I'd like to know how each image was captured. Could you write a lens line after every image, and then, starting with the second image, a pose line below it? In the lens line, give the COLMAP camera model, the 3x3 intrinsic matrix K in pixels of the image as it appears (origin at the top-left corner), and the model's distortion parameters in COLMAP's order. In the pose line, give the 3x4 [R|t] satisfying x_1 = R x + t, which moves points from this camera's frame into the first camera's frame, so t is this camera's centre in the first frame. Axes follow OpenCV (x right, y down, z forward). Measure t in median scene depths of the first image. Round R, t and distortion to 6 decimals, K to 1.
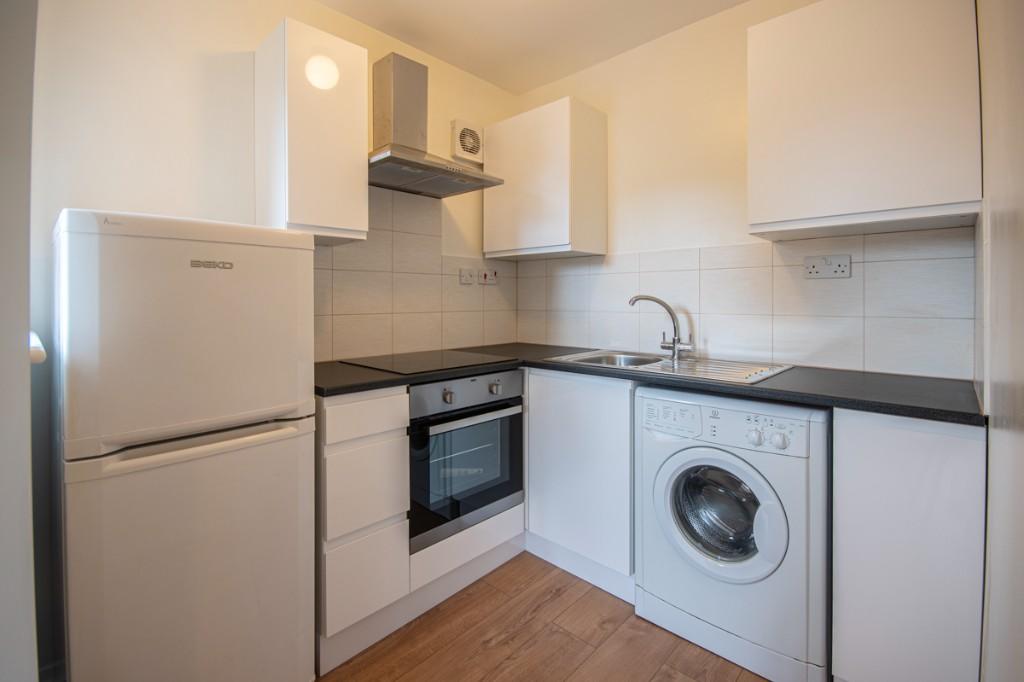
lens RADIAL K [[459.4, 0, 511.8], [0, 459.4, 282.6], [0, 0, 1]] dist [-0.000818, -0.000117]
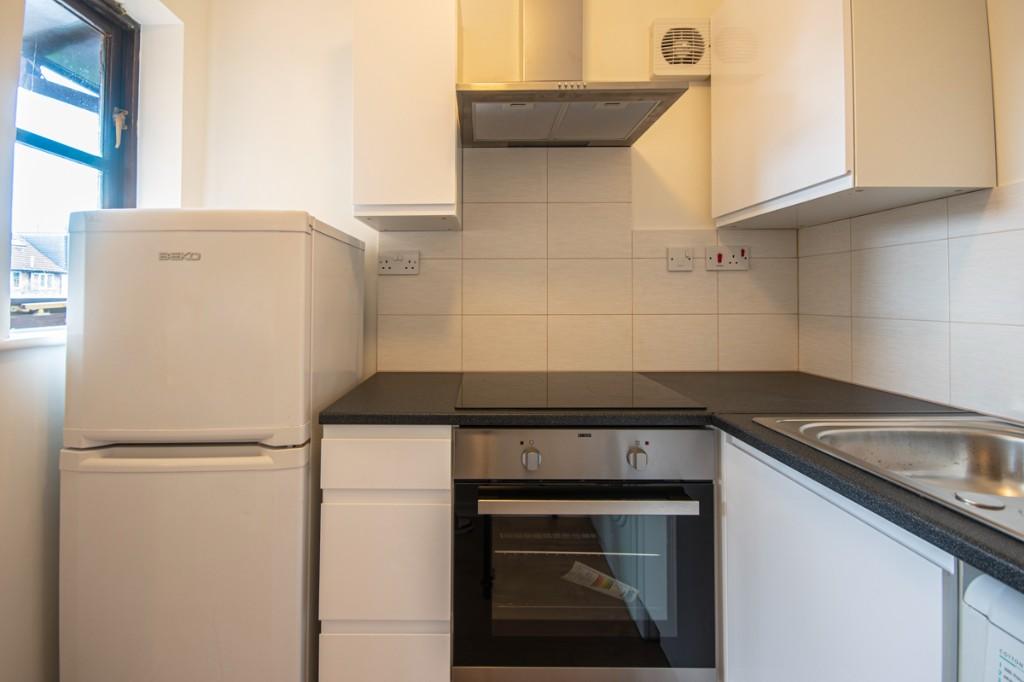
lens RADIAL K [[459.4, 0, 511.8], [0, 459.4, 282.6], [0, 0, 1]] dist [-0.000818, -0.000117]
pose [[0.689181, -0.023662, -0.724202, 0.230409], [0.027593, 0.999599, -0.006401, 0.018536], [0.724063, -0.015571, 0.689558, 0.450795]]
